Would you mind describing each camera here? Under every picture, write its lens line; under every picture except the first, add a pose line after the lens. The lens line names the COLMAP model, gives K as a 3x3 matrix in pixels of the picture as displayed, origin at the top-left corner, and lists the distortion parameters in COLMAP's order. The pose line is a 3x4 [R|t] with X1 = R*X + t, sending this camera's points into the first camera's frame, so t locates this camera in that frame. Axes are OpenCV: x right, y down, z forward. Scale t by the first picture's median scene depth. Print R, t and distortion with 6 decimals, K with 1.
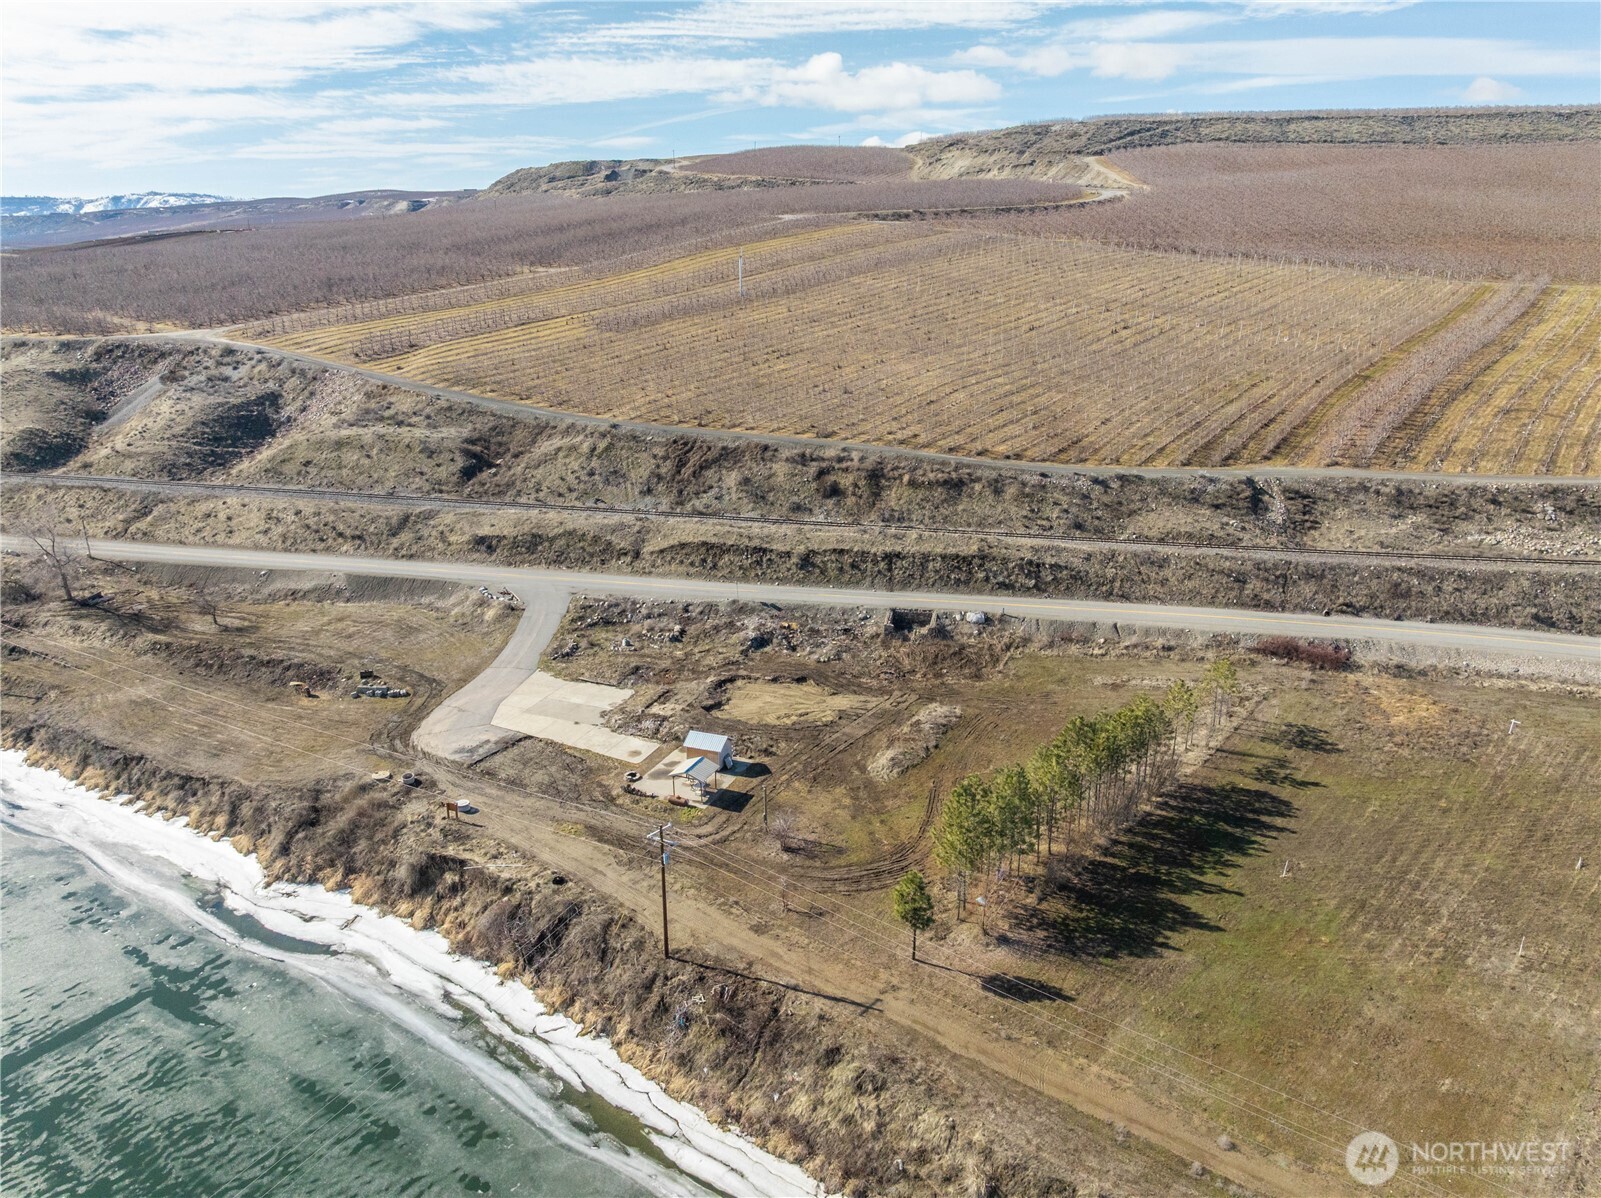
lens RADIAL K [[1130.0, 0, 802.5], [0, 1130.0, 599.9], [0, 0, 1]] dist [-0.037586, -0.000663]
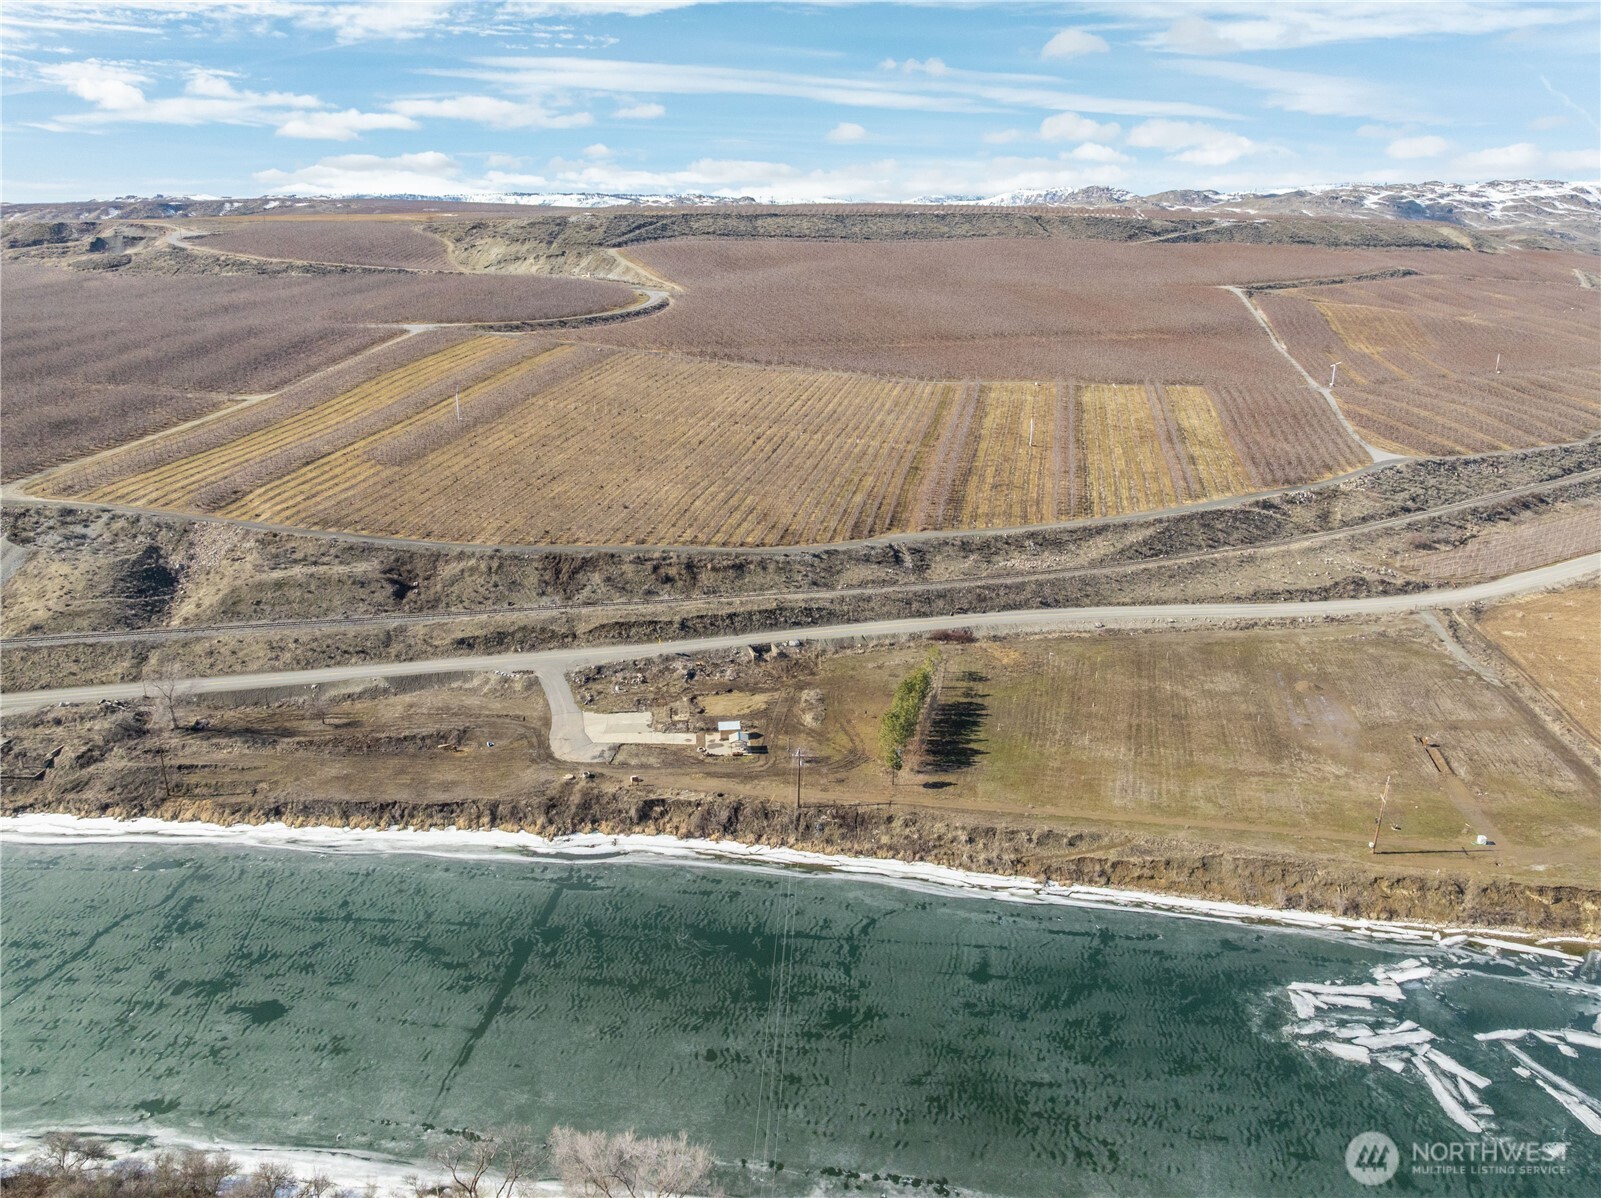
lens RADIAL K [[1126.6, 0, 802.7], [0, 1126.6, 602.1], [0, 0, 1]] dist [-0.028203, -0.011689]
pose [[0.884451, -0.131772, 0.447642, -0.580950], [0.135943, 0.990450, 0.022962, -0.081943], [-0.446393, 0.040545, 0.893918, -0.580379]]
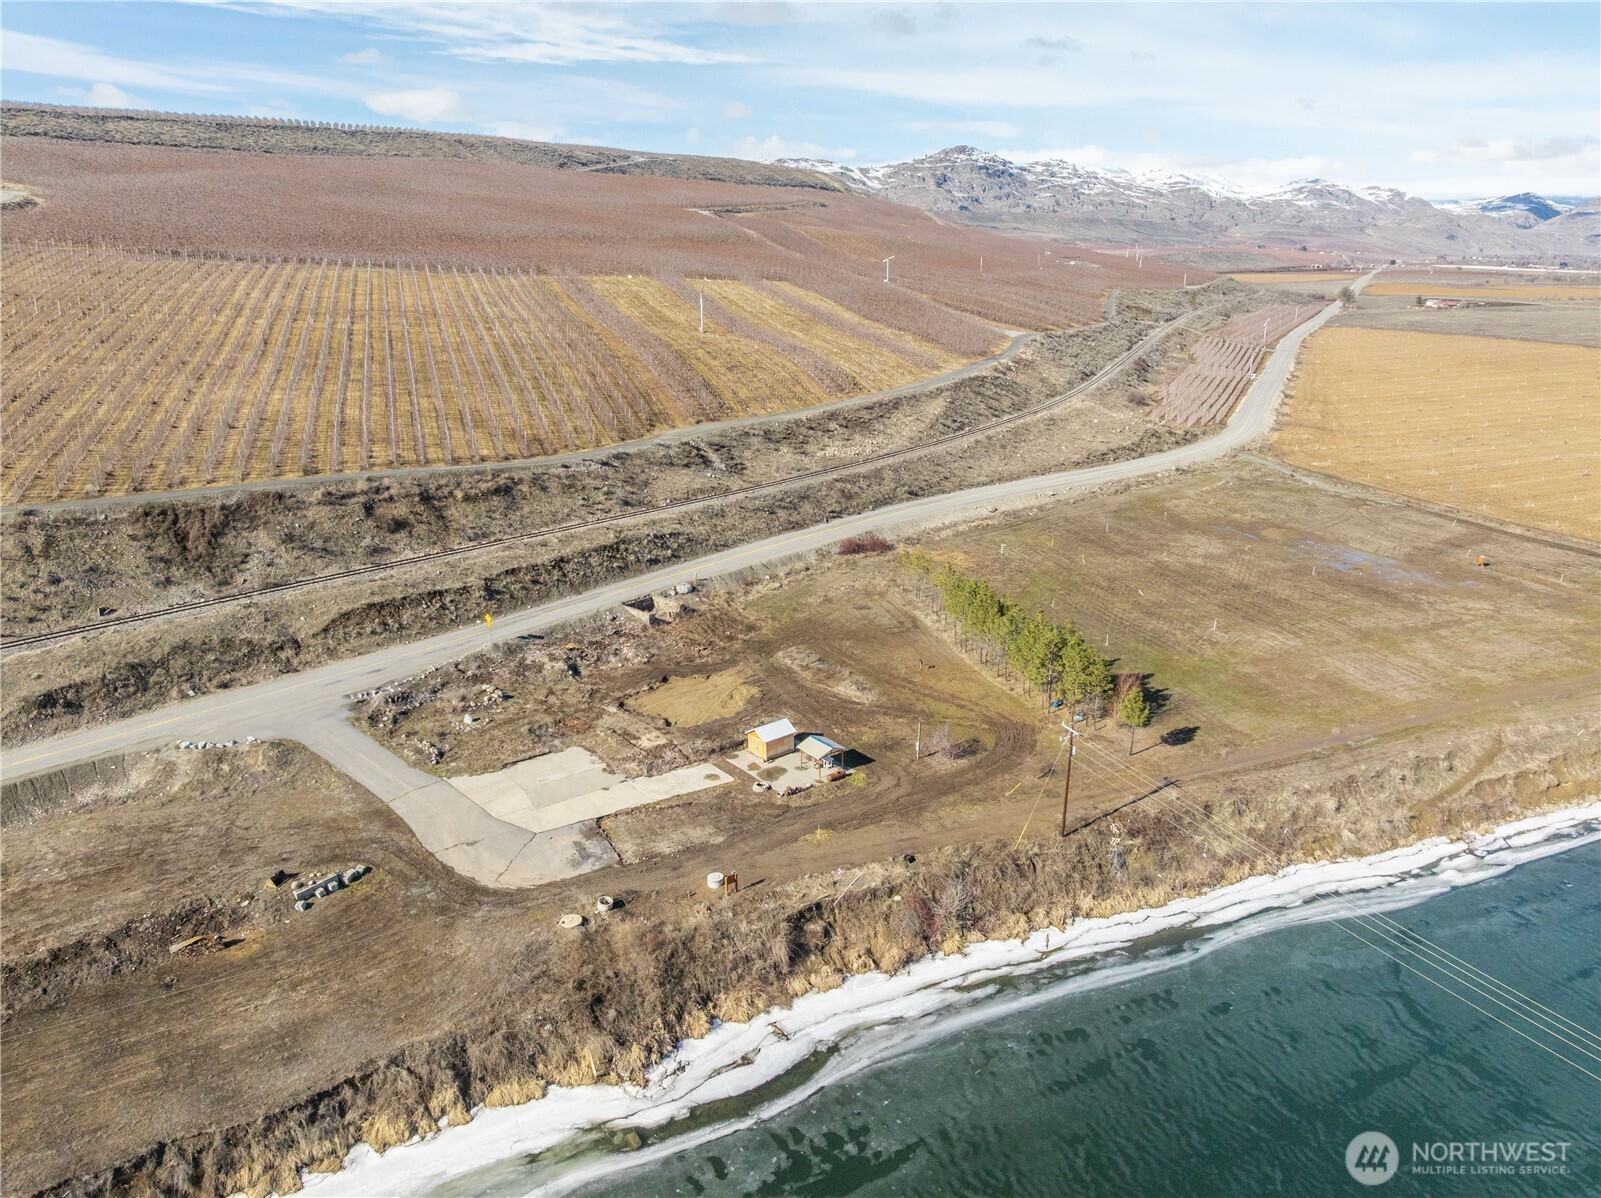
lens RADIAL K [[1129.4, 0, 803.9], [0, 1129.4, 597.6], [0, 0, 1]] dist [-0.038604, 0.000946]
pose [[0.487907, -0.259249, 0.833509, -0.632392], [0.263646, 0.954049, 0.142412, -0.091148], [-0.832128, 0.150267, 0.533837, 0.291154]]
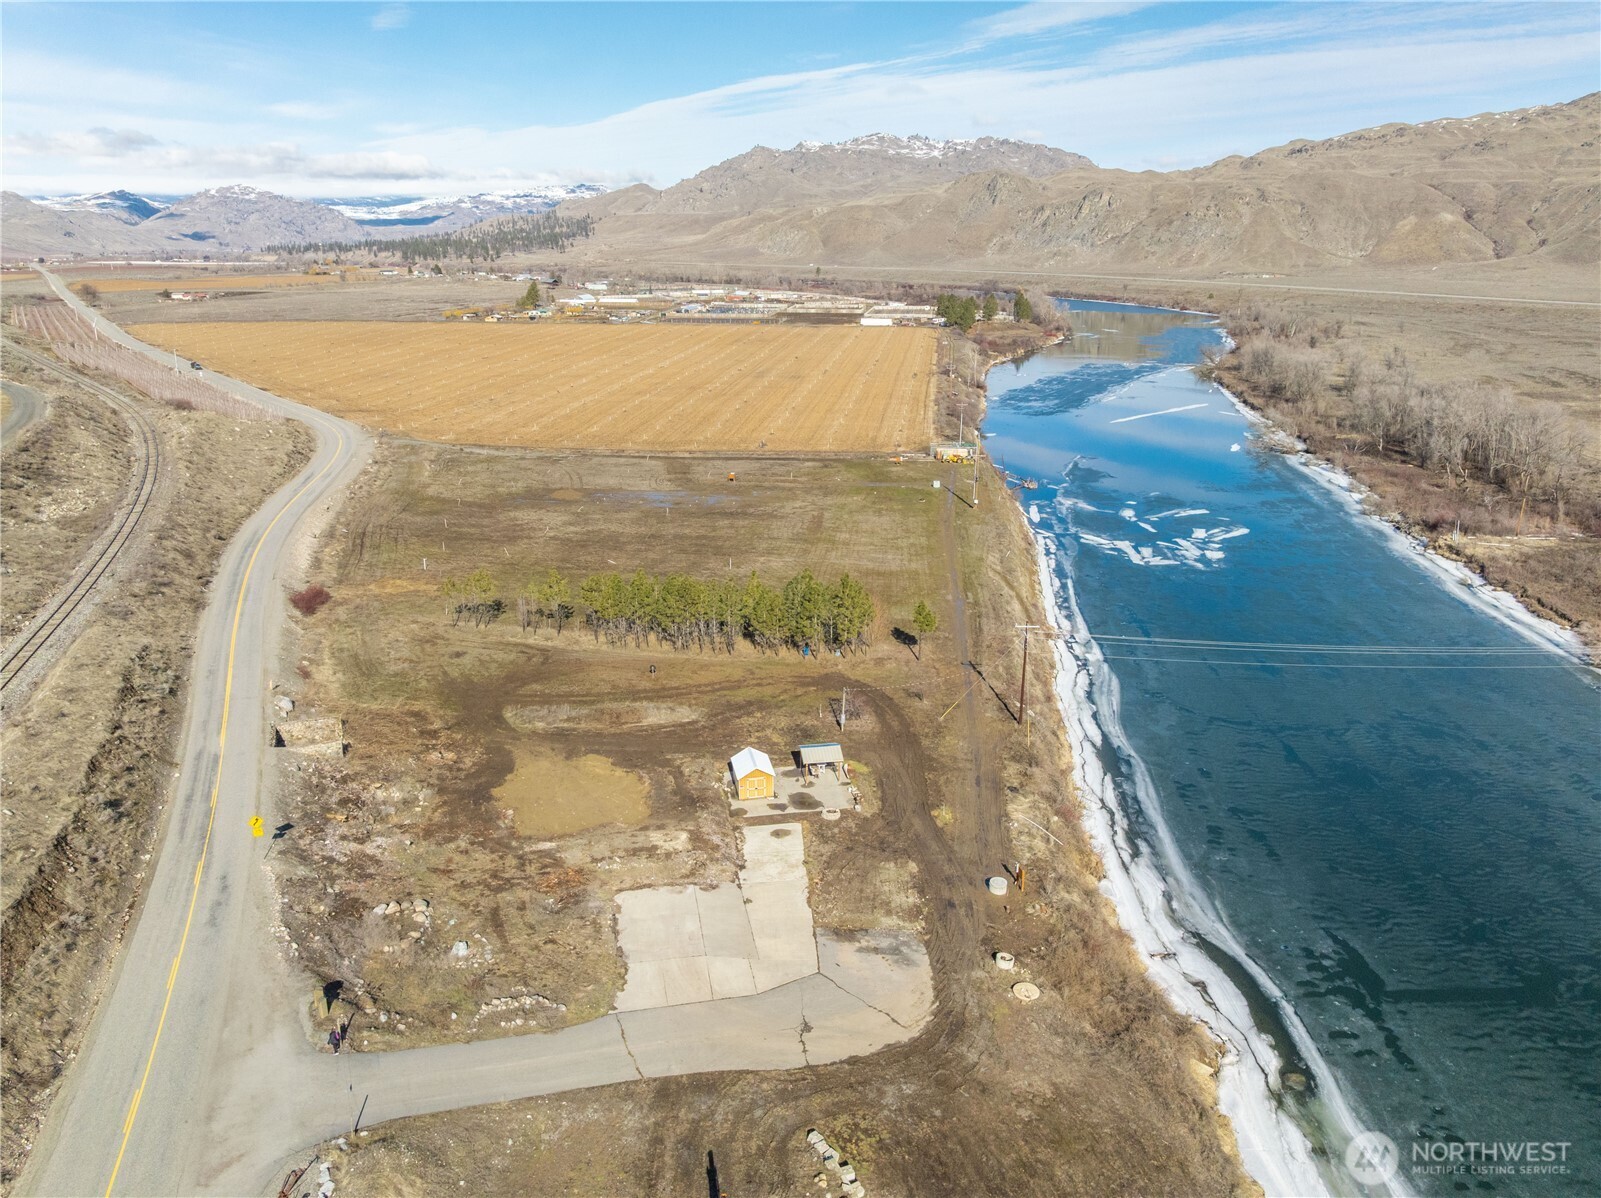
lens RADIAL K [[1128.8, 0, 802.6], [0, 1128.8, 603.8], [0, 0, 1]] dist [-0.040682, 0.006204]
pose [[-0.543394, -0.255240, 0.799734, -0.544441], [0.254939, 0.857490, 0.446896, -0.255742], [-0.799831, 0.446724, -0.400885, 0.896030]]
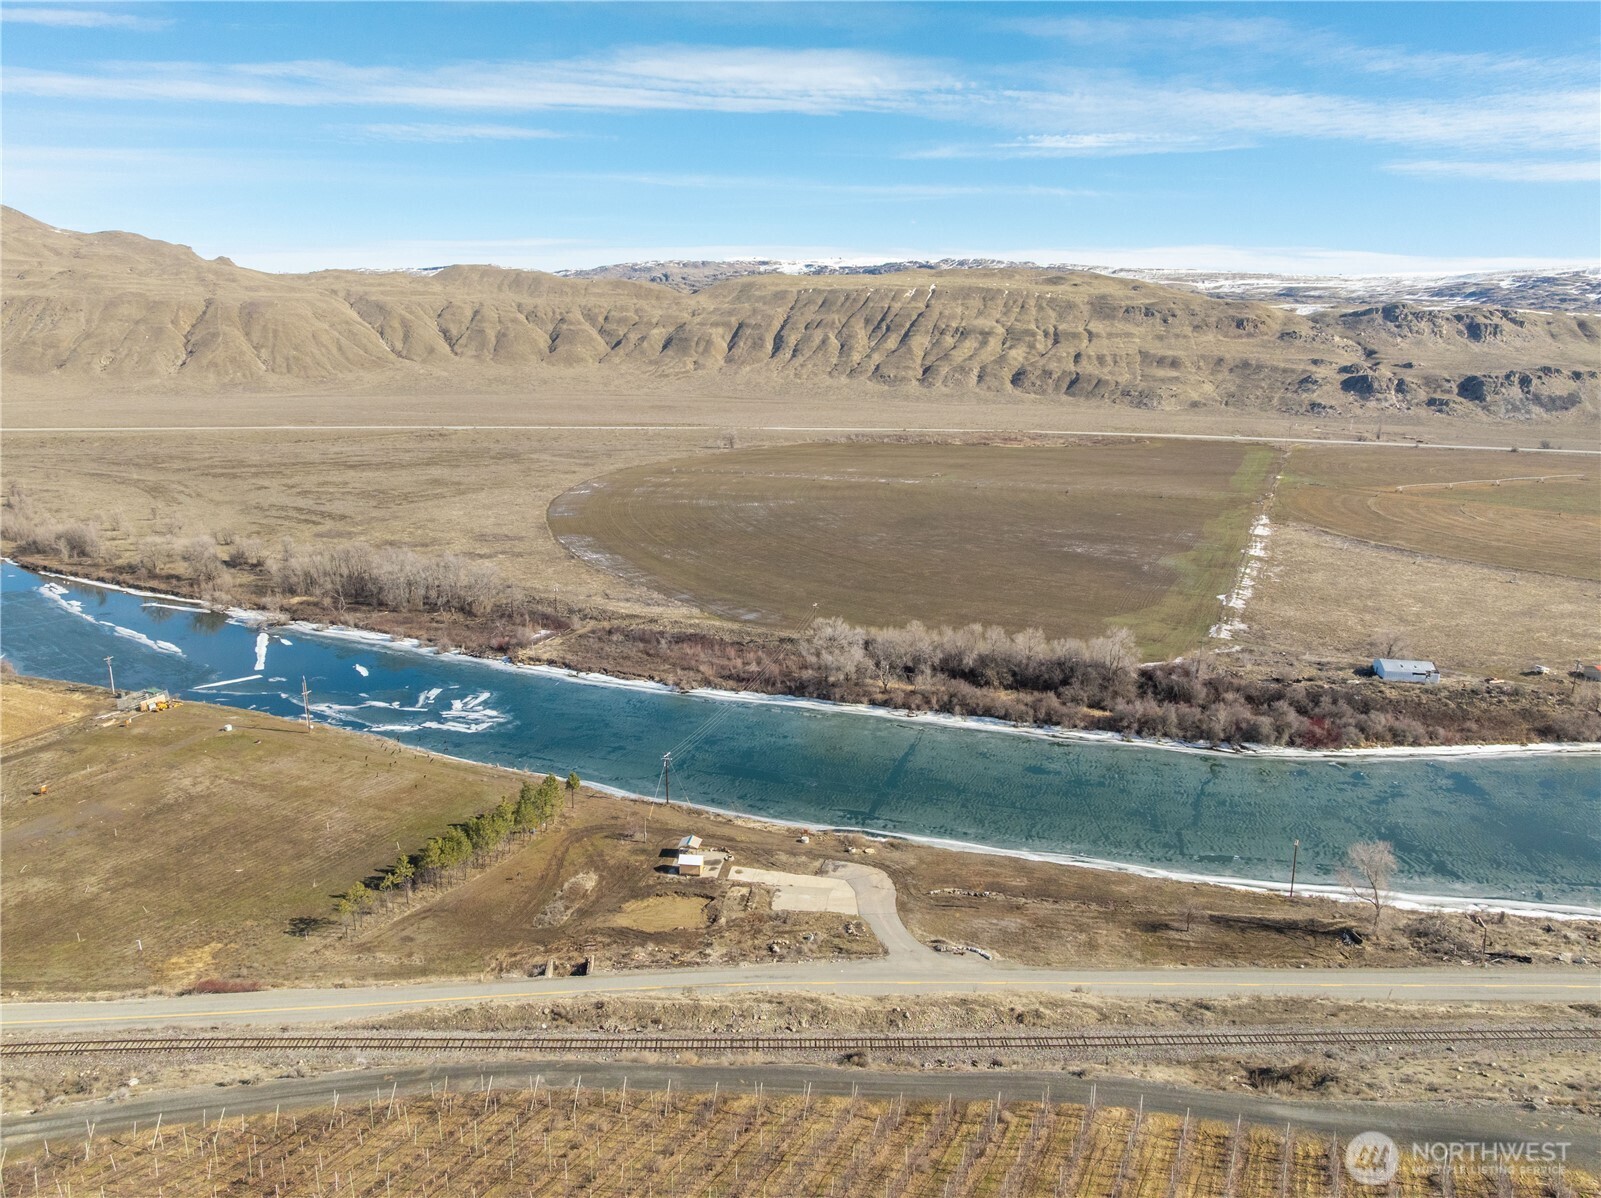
lens RADIAL K [[1126.6, 0, 802.7], [0, 1126.6, 602.1], [0, 0, 1]] dist [-0.028203, -0.011689]
pose [[-0.962160, 0.058339, -0.266165, 0.133087], [-0.089126, 0.855700, 0.509738, -0.780765], [0.257496, 0.514172, -0.818121, 1.594103]]
